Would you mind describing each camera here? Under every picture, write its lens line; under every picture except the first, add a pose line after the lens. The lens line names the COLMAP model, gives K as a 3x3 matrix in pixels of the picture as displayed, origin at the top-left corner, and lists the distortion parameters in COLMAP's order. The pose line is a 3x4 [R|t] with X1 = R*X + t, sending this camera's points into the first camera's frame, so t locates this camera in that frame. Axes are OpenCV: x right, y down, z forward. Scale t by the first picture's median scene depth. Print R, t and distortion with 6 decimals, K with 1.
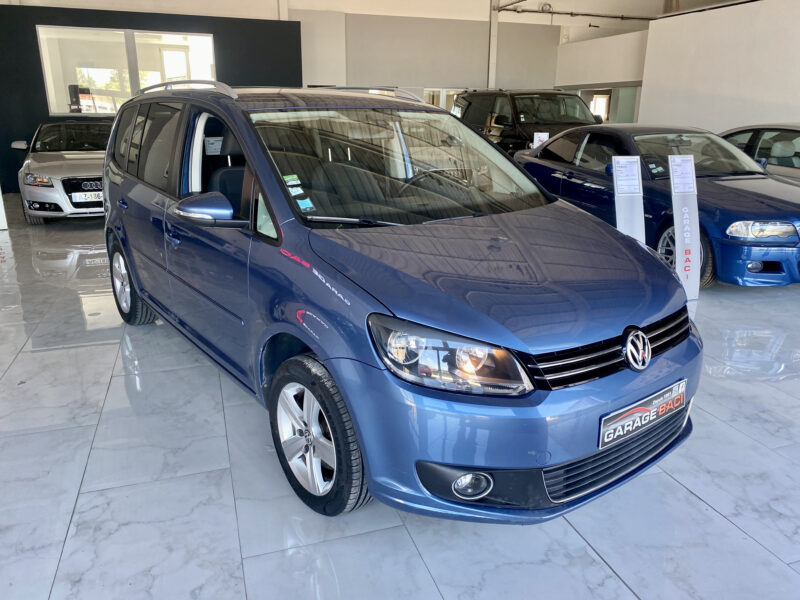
lens RADIAL K [[616.7, 0, 401.8], [0, 616.7, 297.4], [0, 0, 1]] dist [0.006493, -0.017693]
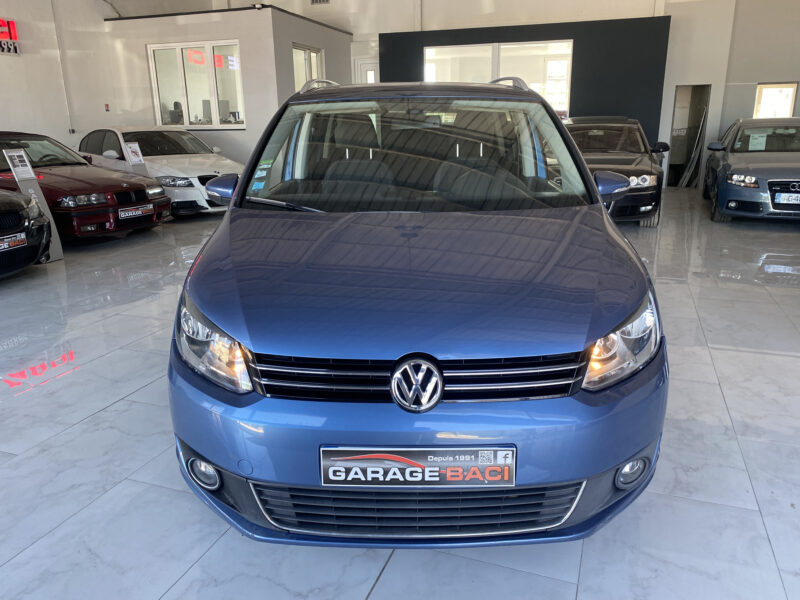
lens RADIAL K [[616.7, 0, 401.1], [0, 616.7, 303.3], [0, 0, 1]] dist [0.006493, -0.017693]
pose [[0.773262, 0.156961, -0.614352, 0.816116], [-0.161864, 0.985641, 0.048089, -0.048888], [0.613078, 0.062256, 0.787565, 0.366324]]
